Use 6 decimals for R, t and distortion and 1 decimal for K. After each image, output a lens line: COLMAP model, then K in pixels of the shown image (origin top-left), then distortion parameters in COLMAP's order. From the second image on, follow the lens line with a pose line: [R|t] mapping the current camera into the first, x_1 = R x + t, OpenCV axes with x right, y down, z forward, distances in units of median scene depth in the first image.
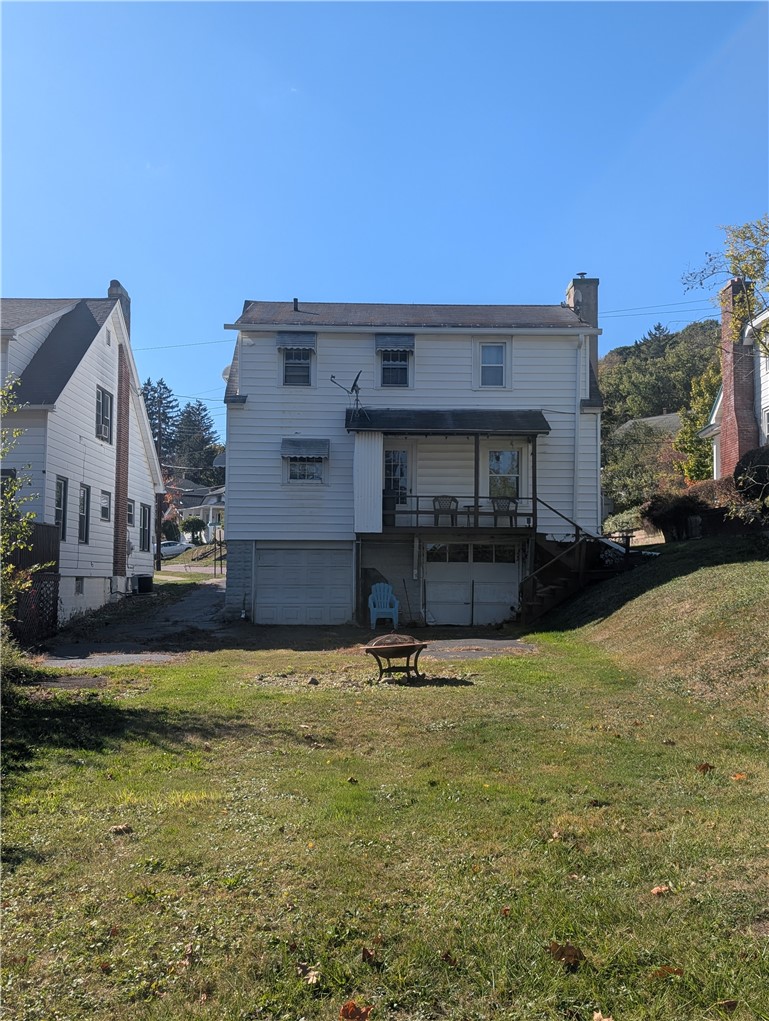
lens RADIAL K [[980.1, 0, 384.5], [0, 980.1, 510.5], [0, 0, 1]] dist [0.070759, -0.005009]
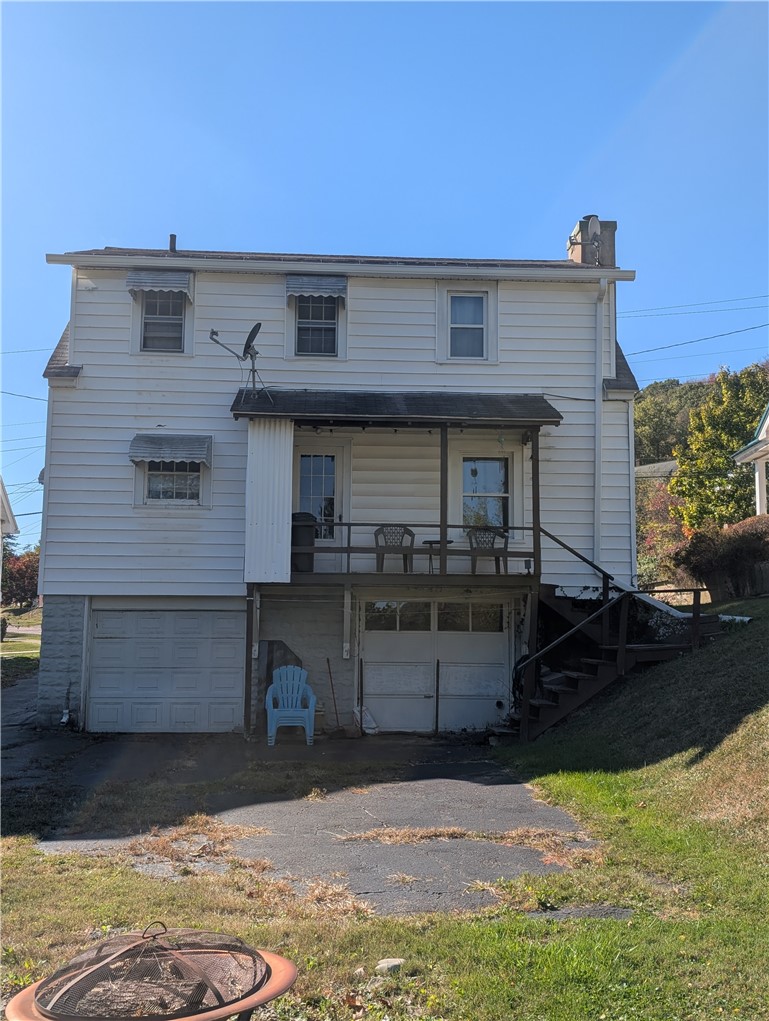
lens RADIAL K [[980.1, 0, 384.5], [0, 980.1, 510.5], [0, 0, 1]] dist [0.070759, -0.005009]
pose [[0.999170, 0.005378, 0.040375, 0.030070], [-0.002857, 0.998057, -0.062243, 0.014826], [-0.040631, 0.062076, 0.997244, 0.367306]]
